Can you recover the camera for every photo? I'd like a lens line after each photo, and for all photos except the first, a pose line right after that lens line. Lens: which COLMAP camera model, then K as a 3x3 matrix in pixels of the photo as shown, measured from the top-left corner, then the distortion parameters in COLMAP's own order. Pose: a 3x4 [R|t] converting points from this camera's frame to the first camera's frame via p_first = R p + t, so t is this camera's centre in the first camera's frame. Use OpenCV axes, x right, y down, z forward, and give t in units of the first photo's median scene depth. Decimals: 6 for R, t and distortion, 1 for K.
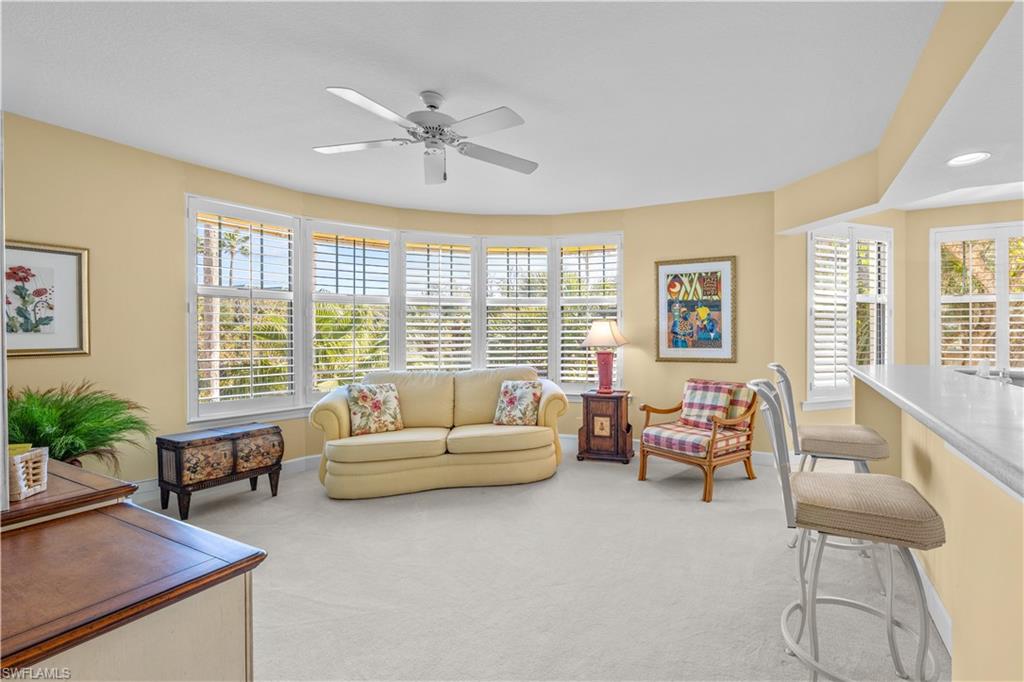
lens RADIAL K [[417.0, 0, 513.1], [0, 417.0, 326.4], [0, 0, 1]] dist [-0.001006, -0.000067]
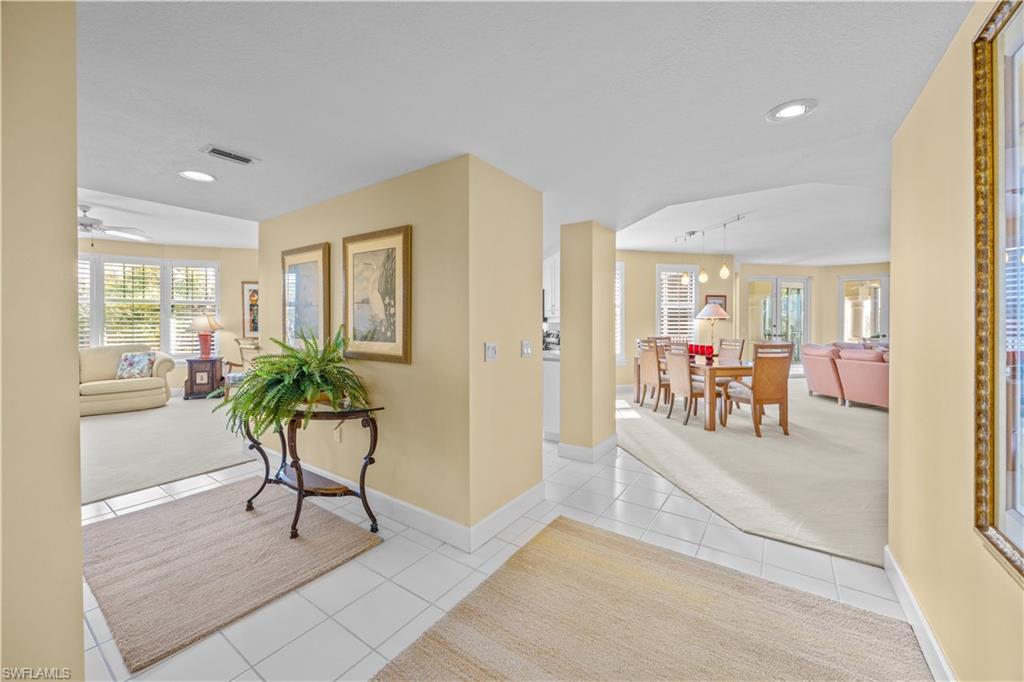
lens RADIAL K [[417.0, 0, 513.1], [0, 417.0, 326.4], [0, 0, 1]] dist [-0.001006, -0.000067]
pose [[0.708843, -0.003002, 0.705360, -0.083657], [-0.010422, 0.999837, 0.014729, -0.007218], [-0.705289, -0.017792, 0.708696, -1.083412]]
